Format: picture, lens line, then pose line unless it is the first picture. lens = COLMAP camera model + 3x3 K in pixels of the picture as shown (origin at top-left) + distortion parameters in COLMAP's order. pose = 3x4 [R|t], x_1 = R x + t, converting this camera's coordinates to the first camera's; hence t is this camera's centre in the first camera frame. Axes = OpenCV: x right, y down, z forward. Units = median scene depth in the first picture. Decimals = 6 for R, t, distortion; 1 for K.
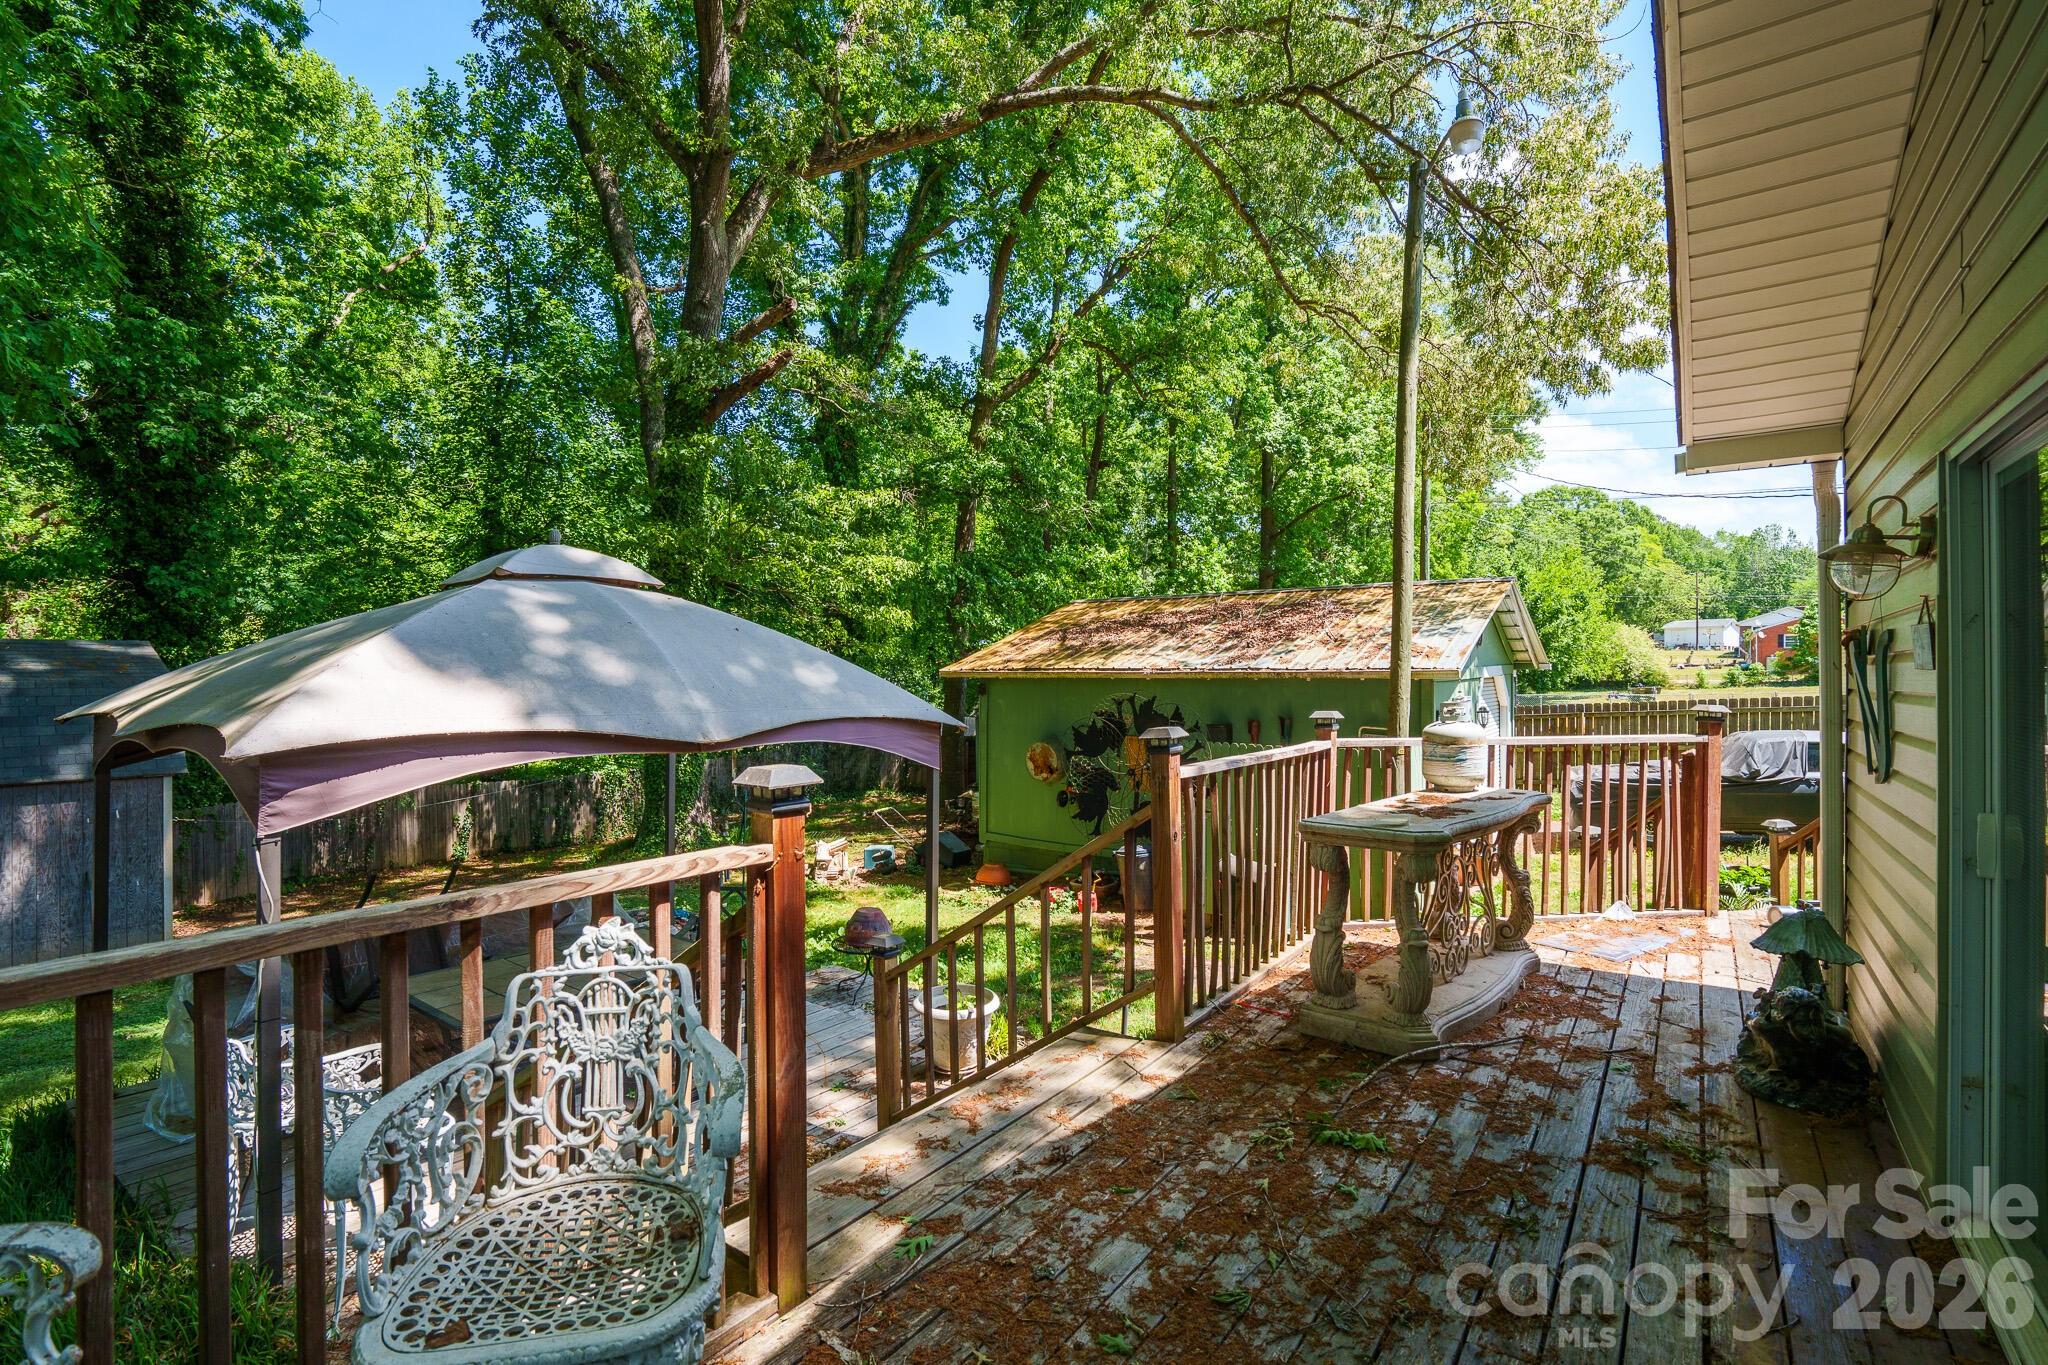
lens RADIAL K [[924.4, 0, 1018.0], [0, 924.4, 679.0], [0, 0, 1]] dist [-0.003993, 0.000410]
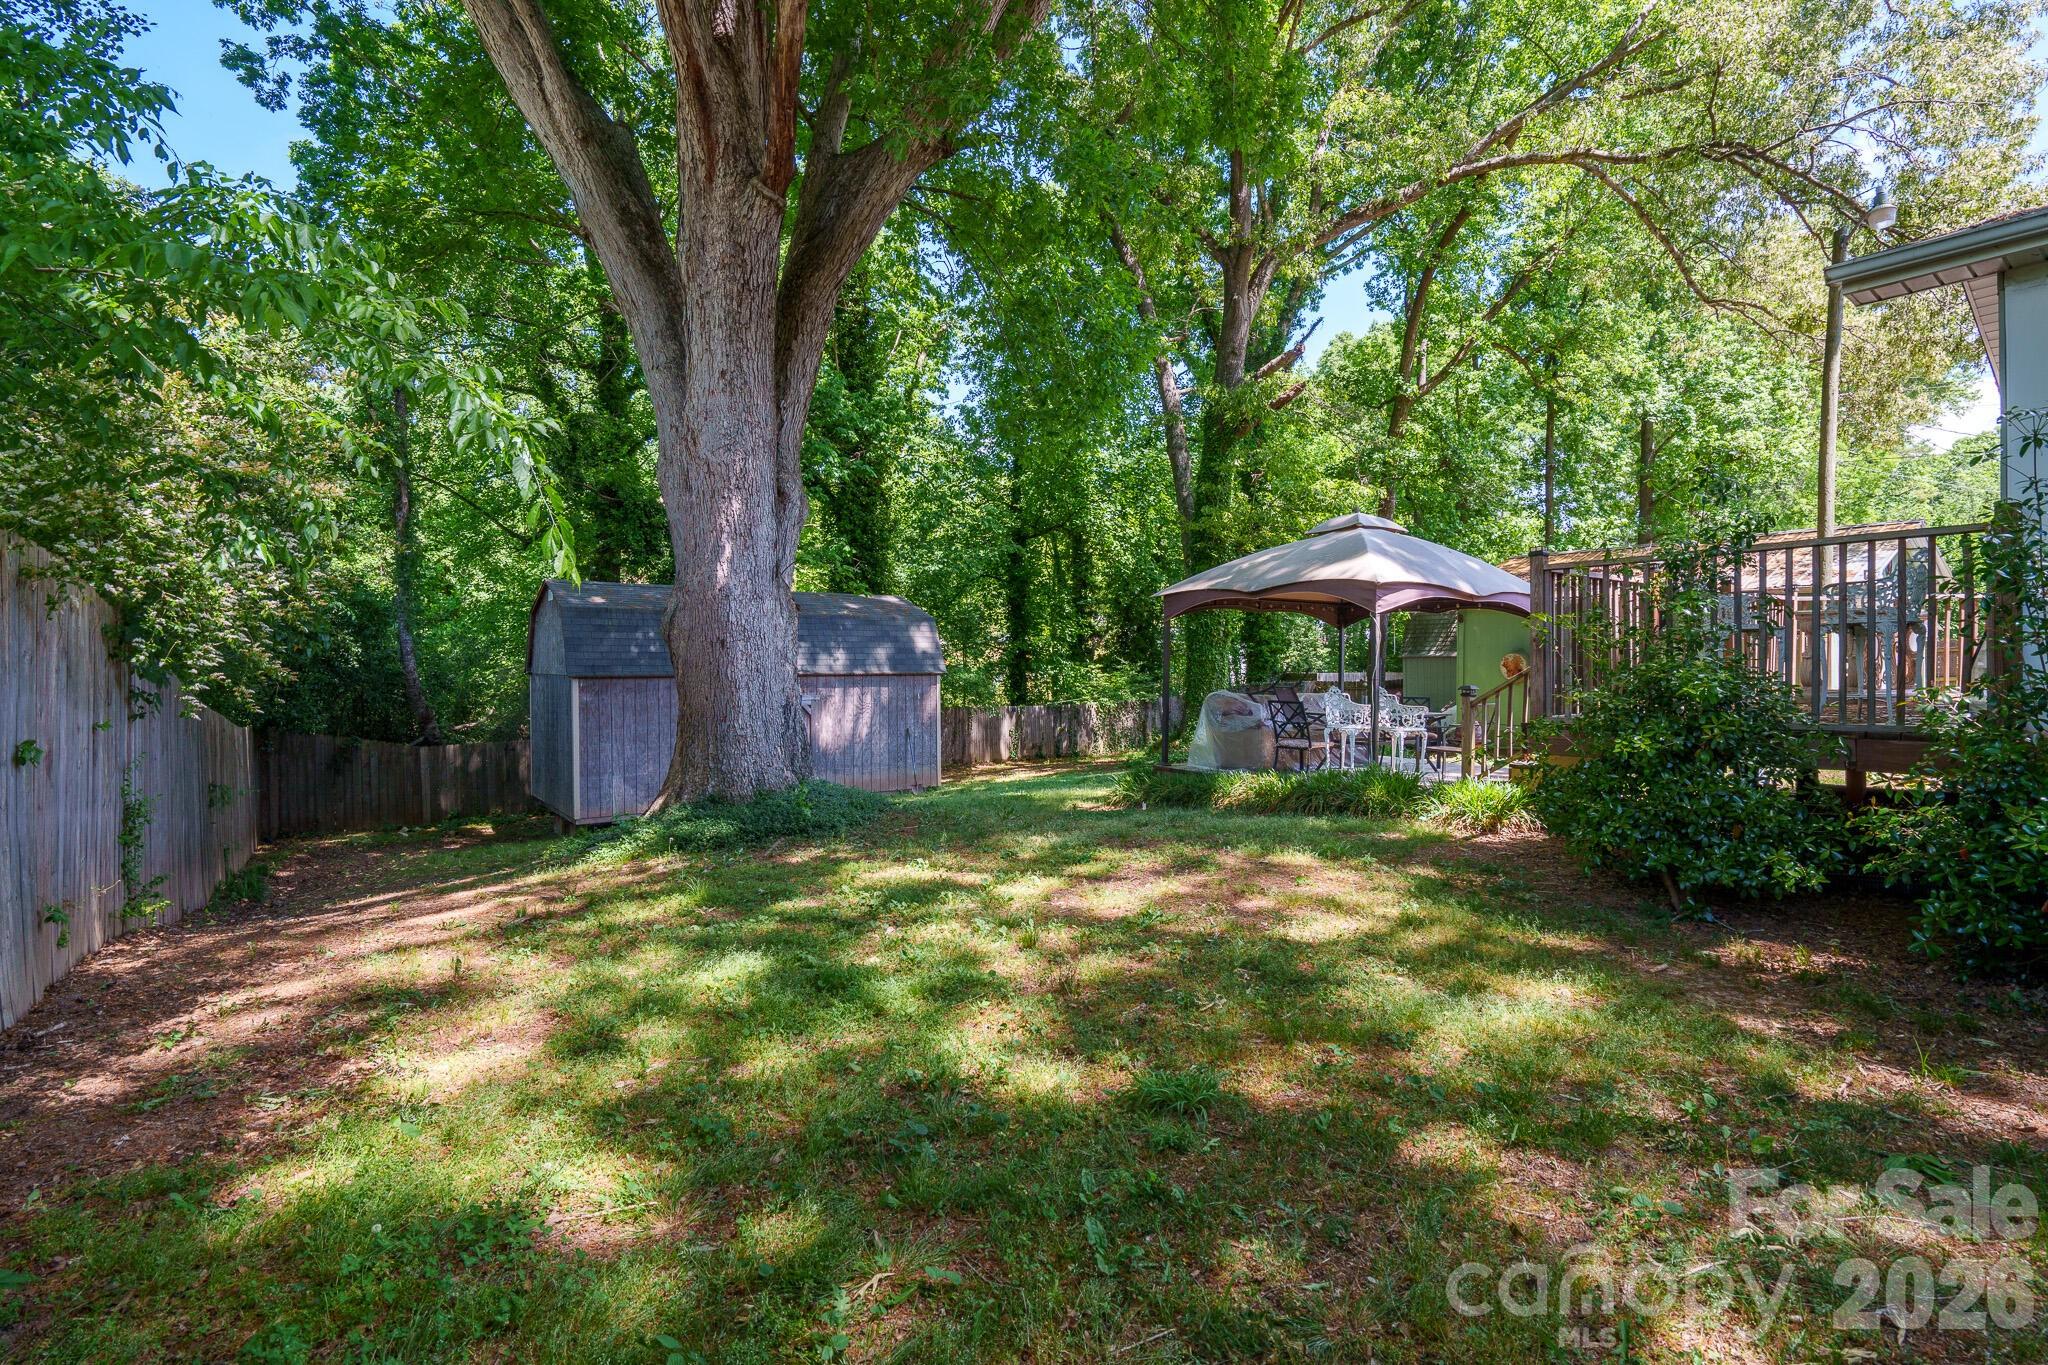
lens RADIAL K [[924.4, 0, 1031.4], [0, 924.4, 680.1], [0, 0, 1]] dist [-0.003993, 0.000410]
pose [[0.959754, 0.004855, -0.280801, -0.120587], [-0.000479, 0.999877, 0.015651, 0.037312], [0.280842, -0.014887, 0.959638, -0.239573]]
